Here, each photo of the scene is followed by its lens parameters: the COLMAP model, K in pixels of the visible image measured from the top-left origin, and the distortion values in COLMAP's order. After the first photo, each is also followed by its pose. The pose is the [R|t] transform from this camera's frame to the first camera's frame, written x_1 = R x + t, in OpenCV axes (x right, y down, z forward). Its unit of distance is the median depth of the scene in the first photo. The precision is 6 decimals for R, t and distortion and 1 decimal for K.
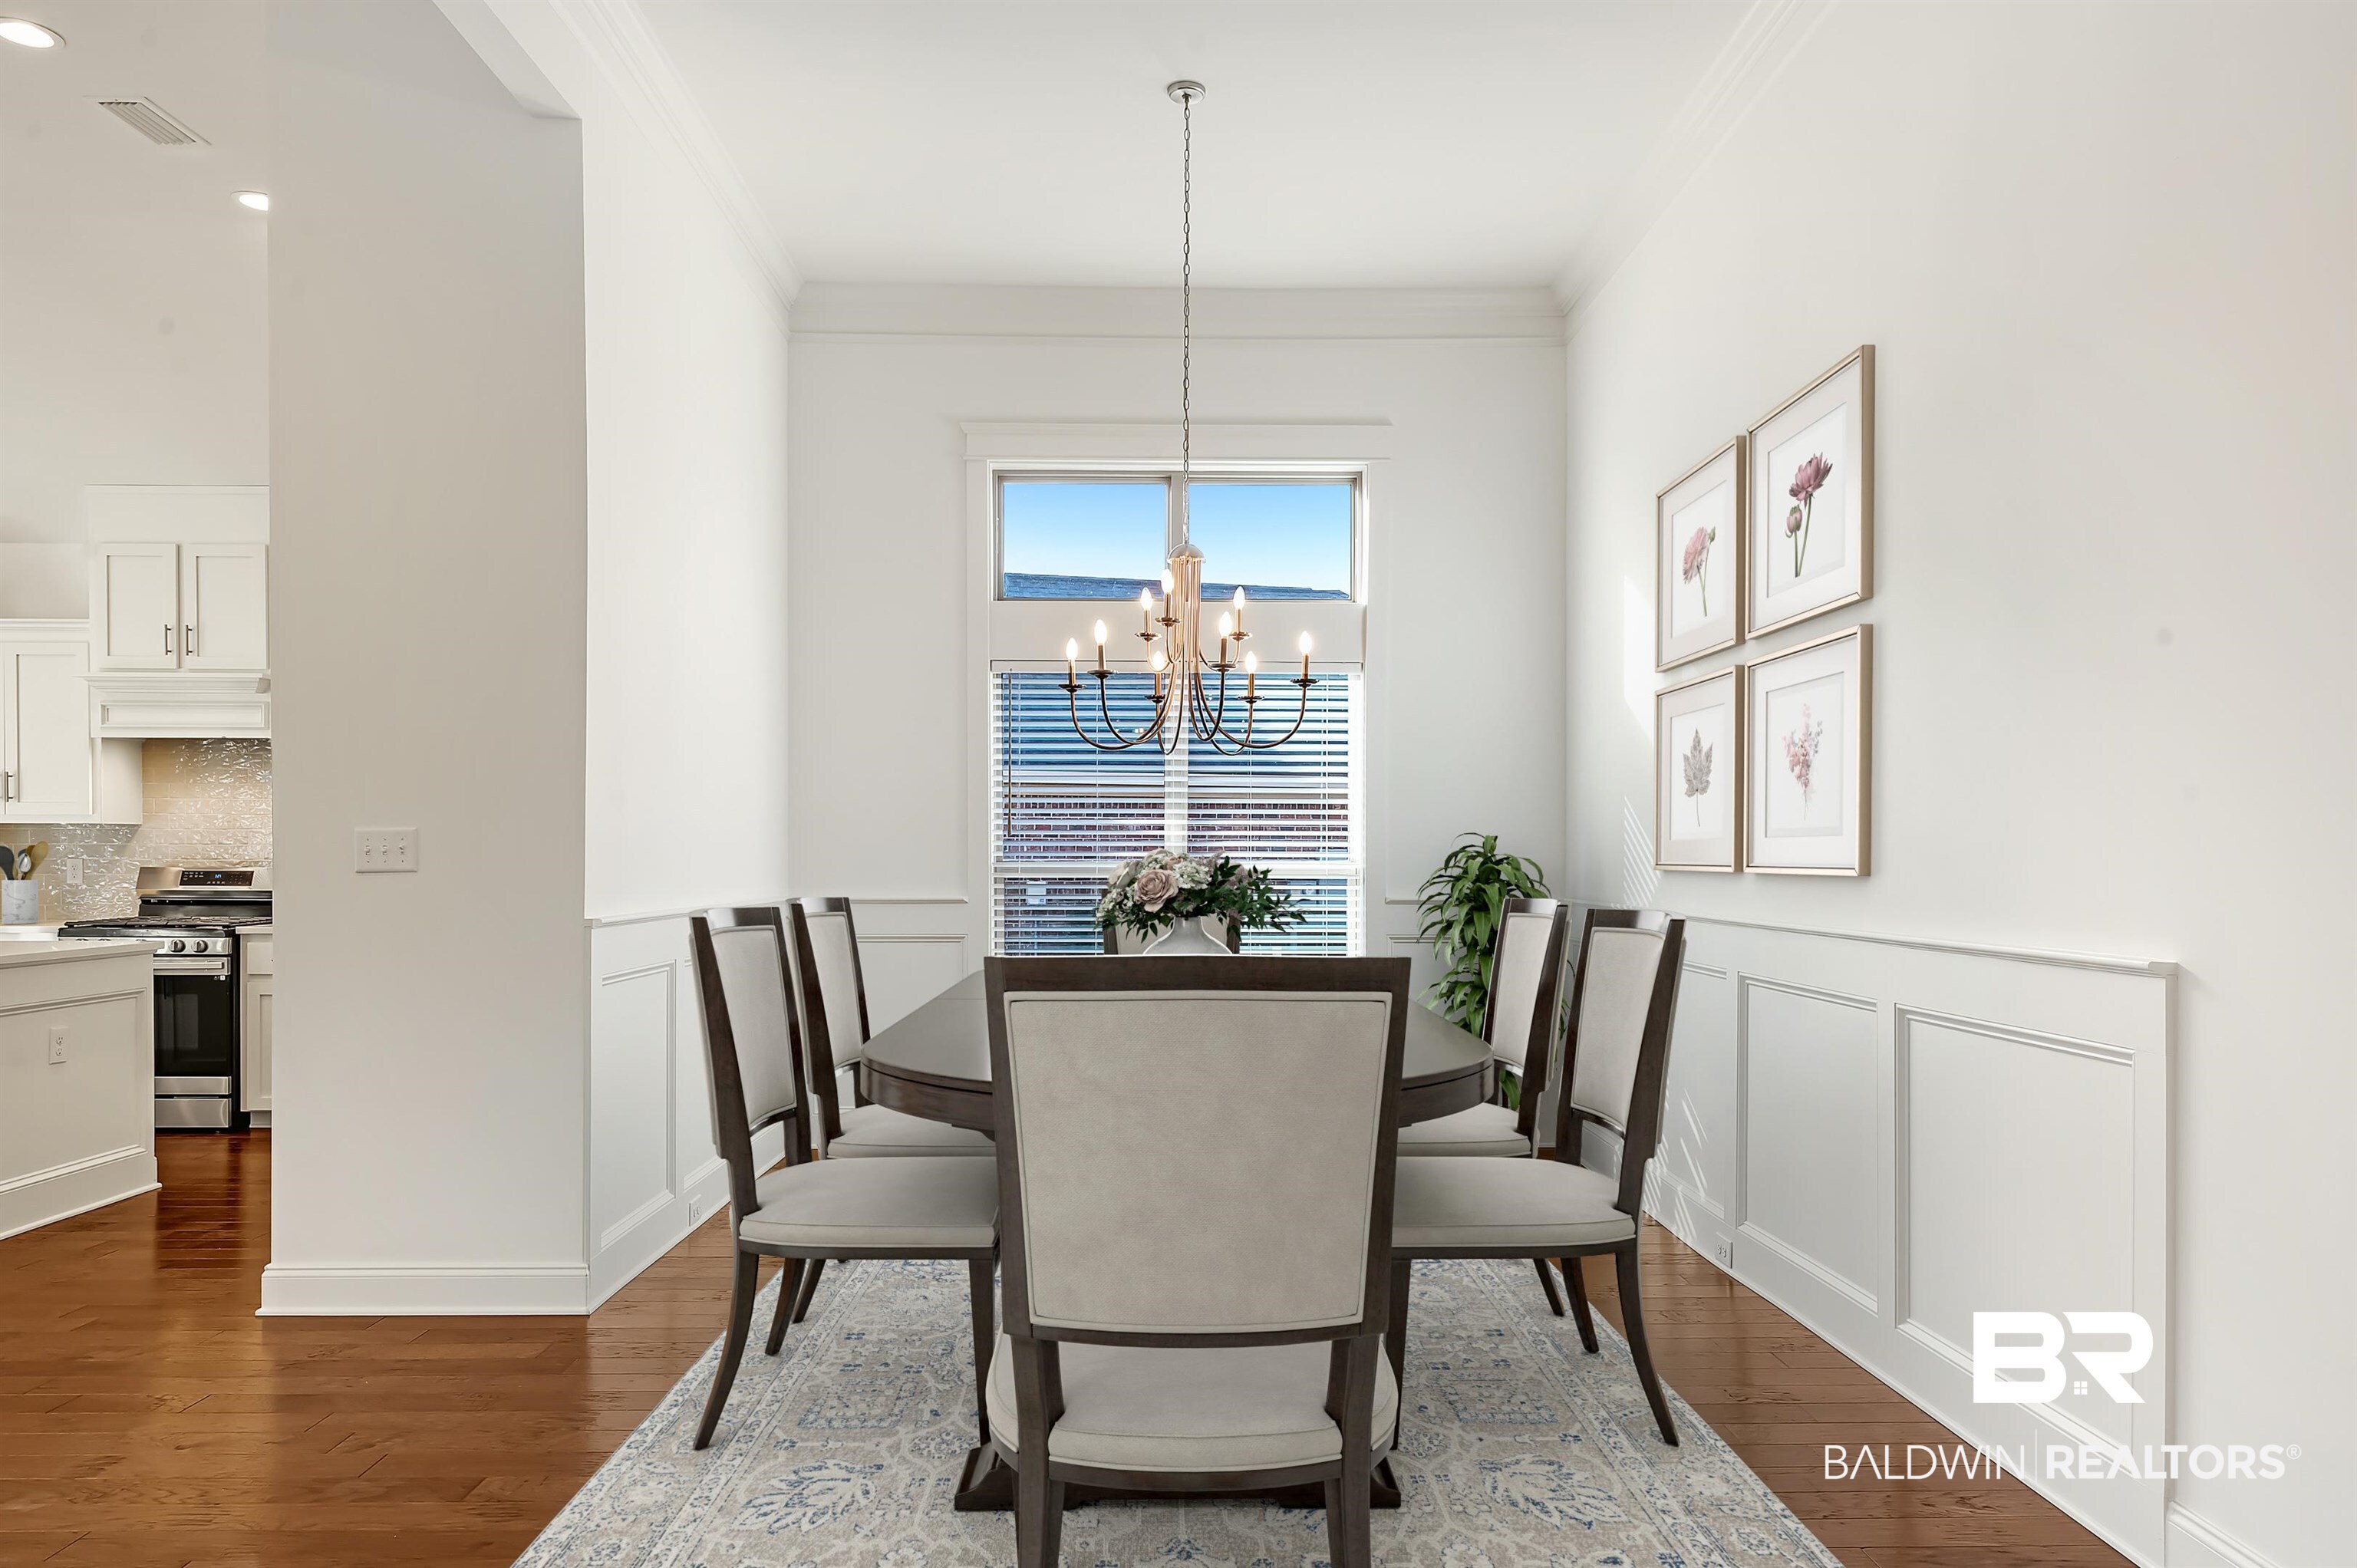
lens RADIAL K [[1593.5, 0, 1182.0], [0, 1593.5, 852.1], [0, 0, 1]] dist [-0.005812, -0.004425]
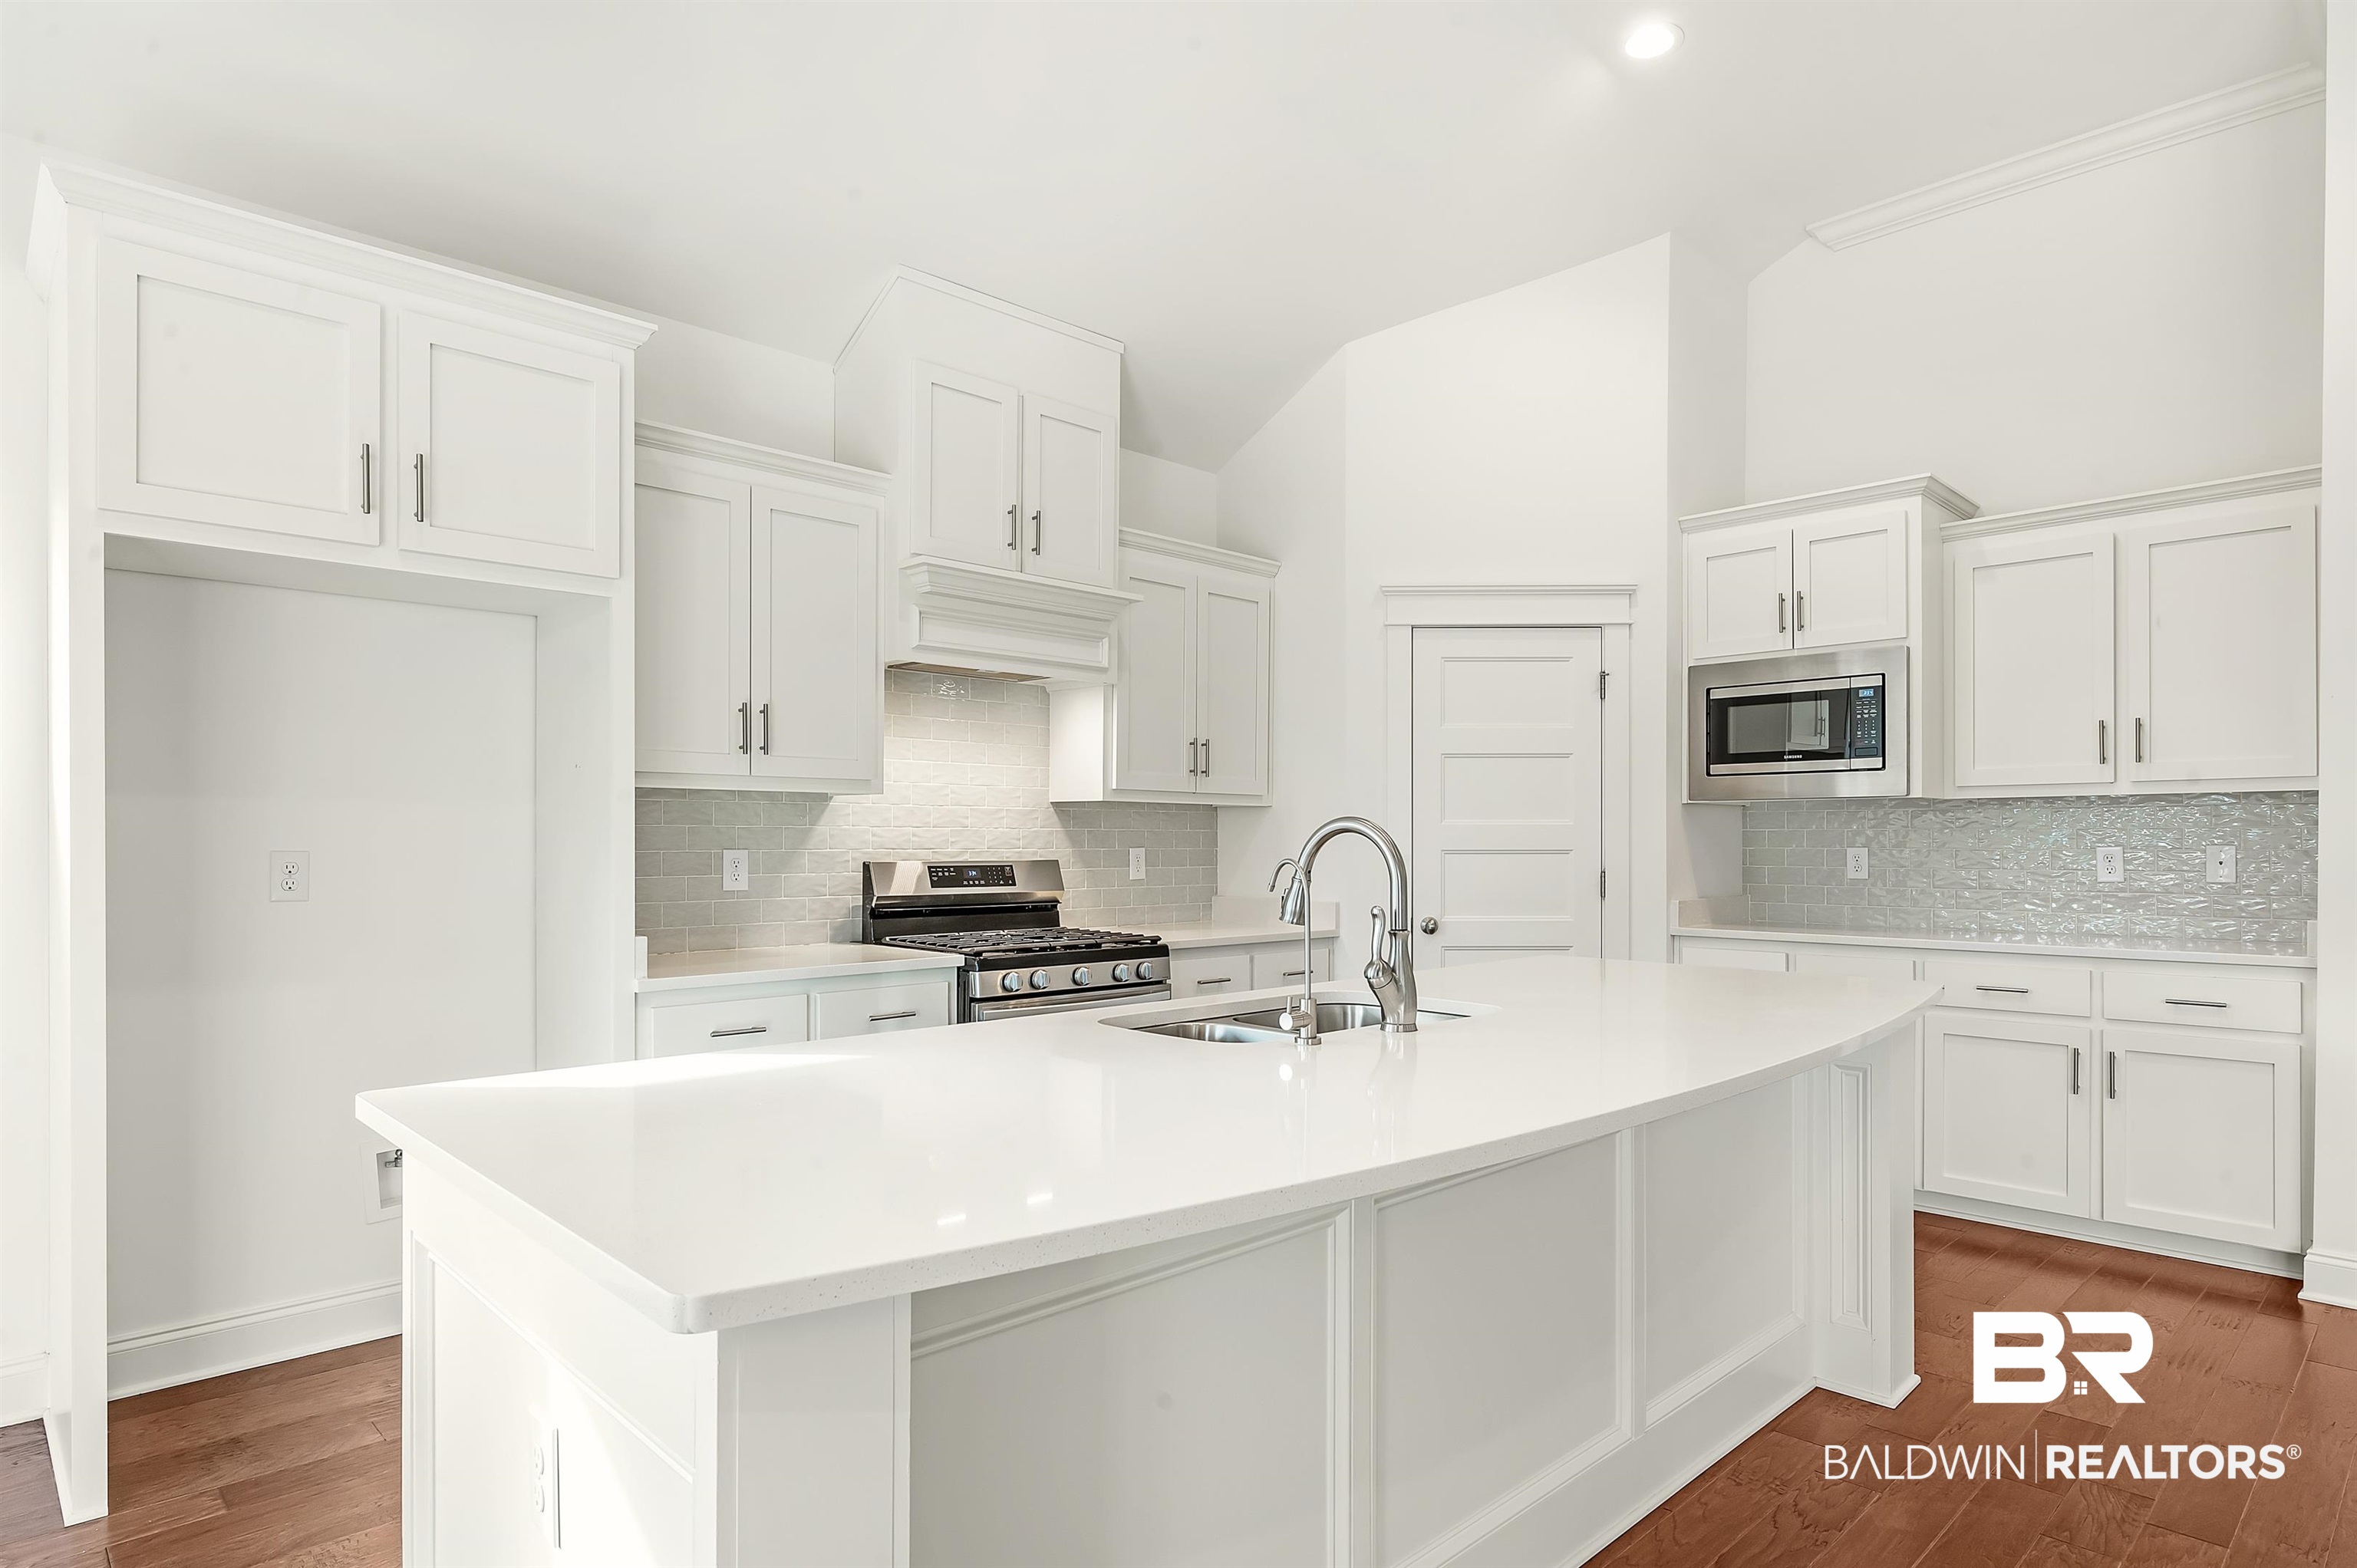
lens RADIAL K [[1308.1, 0, 1211.3], [0, 1308.1, 840.8], [0, 0, 1]] dist [-0.001033, -0.000241]
pose [[0.722911, -0.000372, 0.690941, -0.962901], [0.001584, 0.999998, -0.001118, 0.001680], [-0.690939, 0.001903, 0.722910, 0.533166]]
